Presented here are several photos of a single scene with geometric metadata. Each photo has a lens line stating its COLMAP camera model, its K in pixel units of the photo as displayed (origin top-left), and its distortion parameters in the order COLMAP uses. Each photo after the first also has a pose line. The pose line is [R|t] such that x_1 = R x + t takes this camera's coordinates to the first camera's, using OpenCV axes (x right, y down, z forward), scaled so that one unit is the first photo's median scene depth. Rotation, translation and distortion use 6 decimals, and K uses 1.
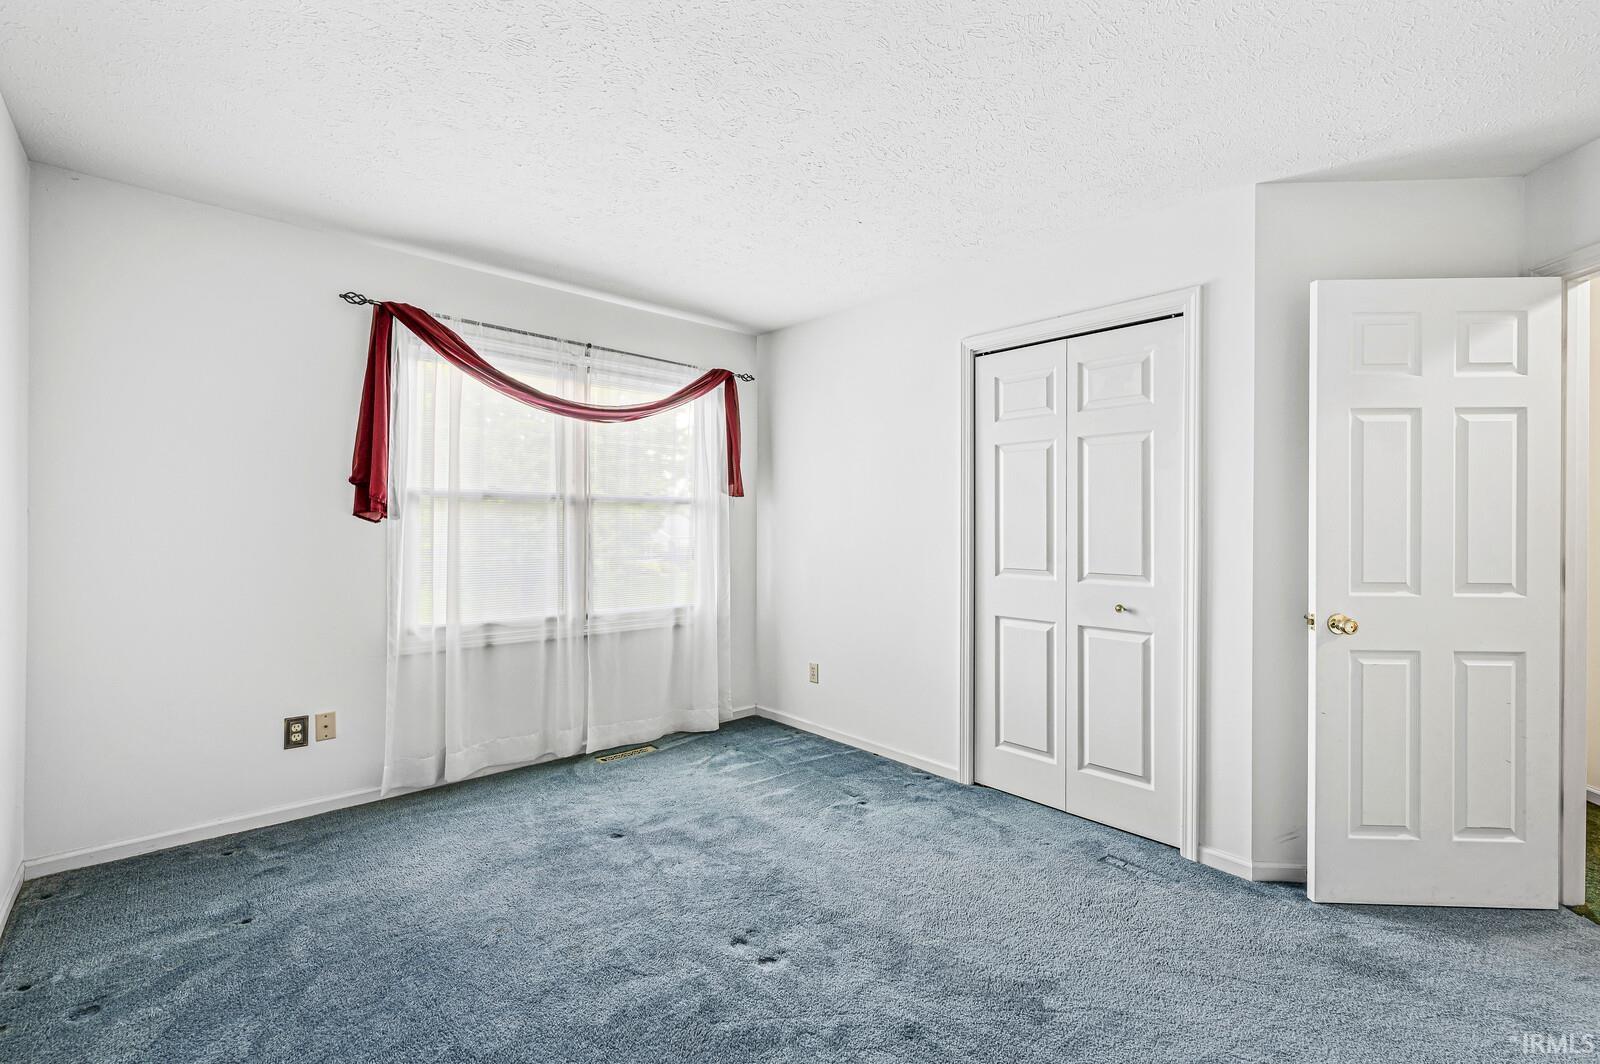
lens RADIAL K [[692.5, 0, 802.8], [0, 692.5, 526.8], [0, 0, 1]] dist [0.000156, -0.000047]
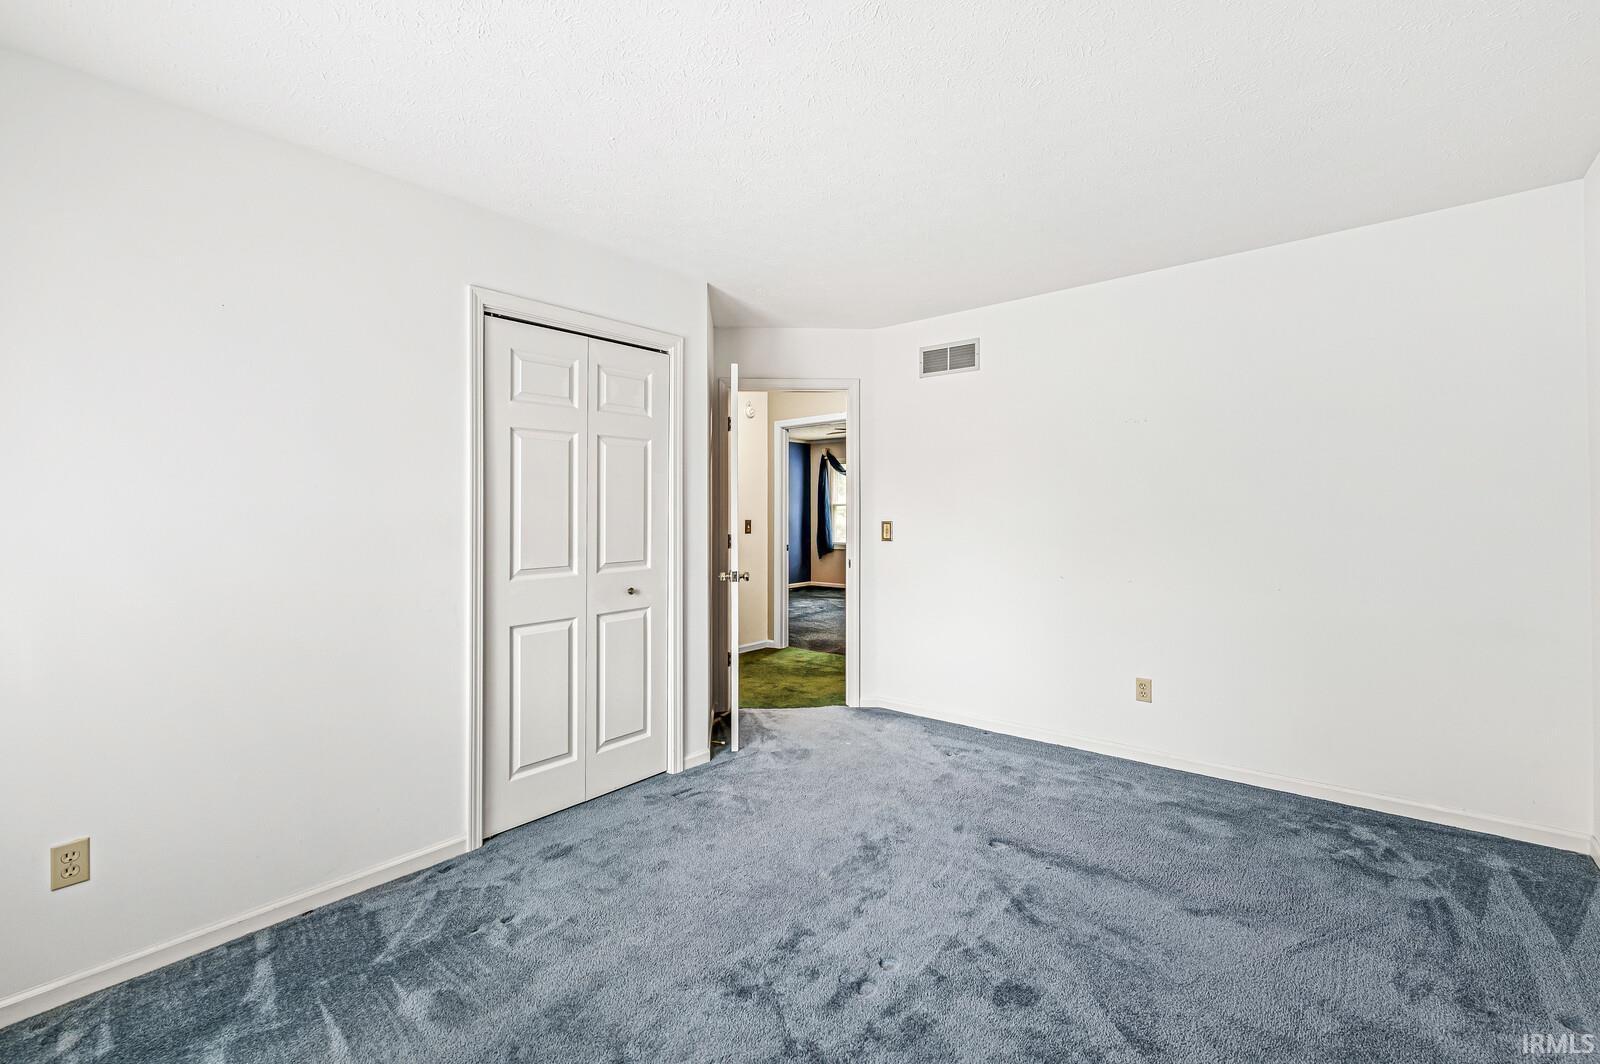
lens RADIAL K [[692.5, 0, 800.9], [0, 692.5, 525.8], [0, 0, 1]] dist [0.000156, -0.000047]
pose [[-0.140230, -0.015674, 0.989995, -0.655770], [0.019883, 0.999628, 0.018642, -0.005183], [-0.989919, 0.022299, -0.139866, 0.809276]]
